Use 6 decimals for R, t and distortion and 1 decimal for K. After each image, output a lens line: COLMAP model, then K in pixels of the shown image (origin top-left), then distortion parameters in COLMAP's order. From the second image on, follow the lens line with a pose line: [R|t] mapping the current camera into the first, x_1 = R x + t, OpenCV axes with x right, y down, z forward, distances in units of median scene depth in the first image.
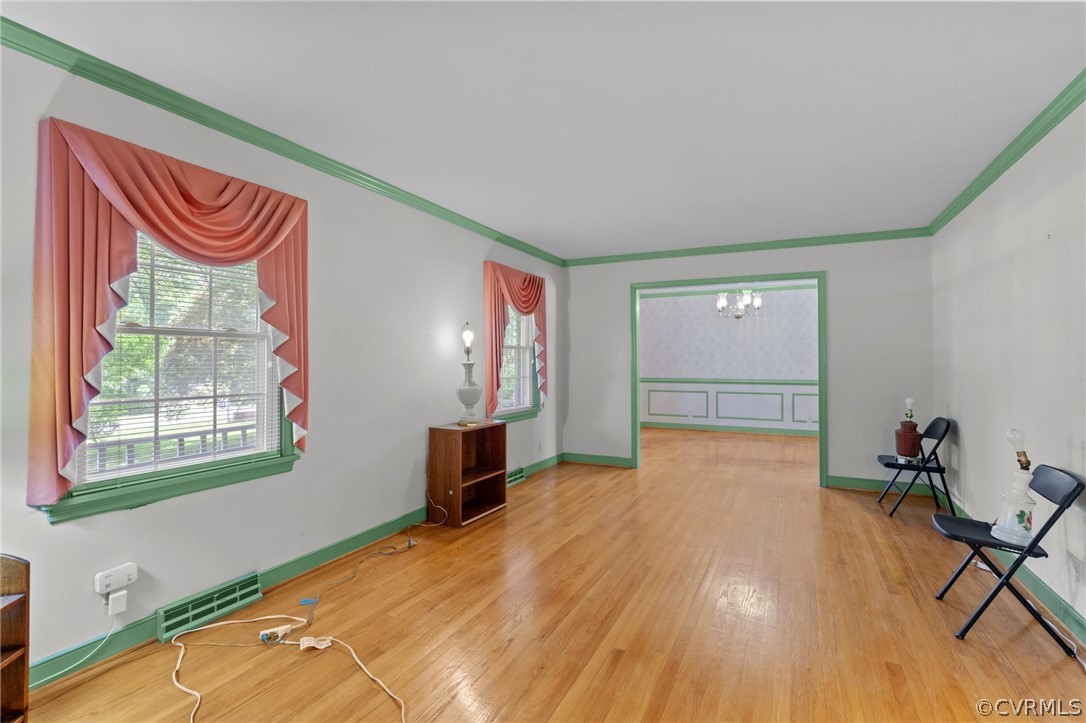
lens RADIAL K [[514.0, 0, 547.0], [0, 514.0, 352.3], [0, 0, 1]] dist [-0.002245, 0.002822]
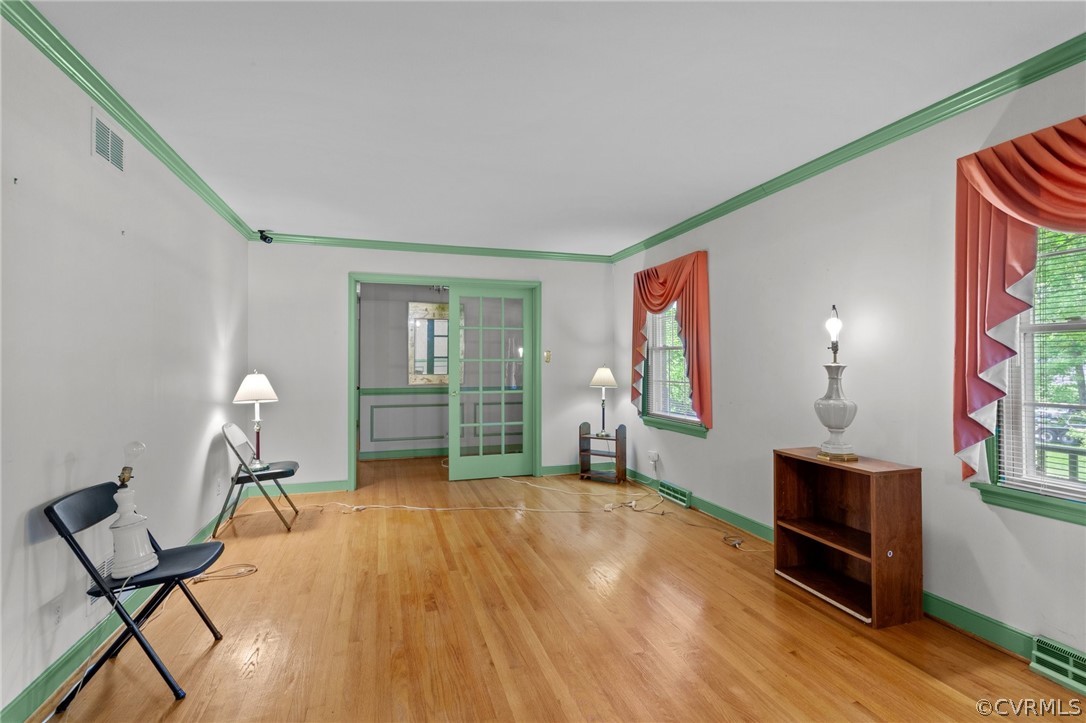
lens RADIAL K [[514.0, 0, 545.7], [0, 514.0, 361.1], [0, 0, 1]] dist [-0.002245, 0.002822]
pose [[-0.724348, -0.001340, -0.689433, 0.598235], [0.012698, 0.999803, -0.015283, 0.022062], [0.689317, -0.019824, -0.724188, 1.266037]]
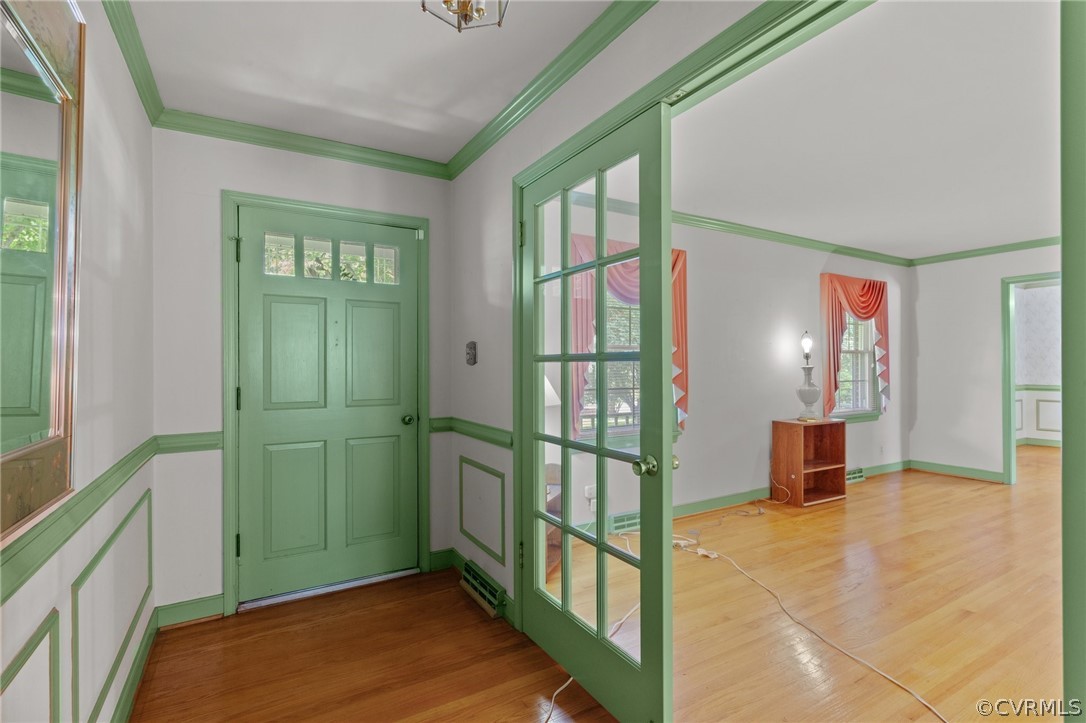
lens RADIAL K [[514.0, 0, 547.4], [0, 514.0, 365.1], [0, 0, 1]] dist [-0.002245, 0.002822]
pose [[0.835008, -0.003224, -0.550228, -0.008210], [0.011839, 0.999857, 0.012108, -0.003492], [0.550110, -0.016624, 0.834927, -0.276171]]
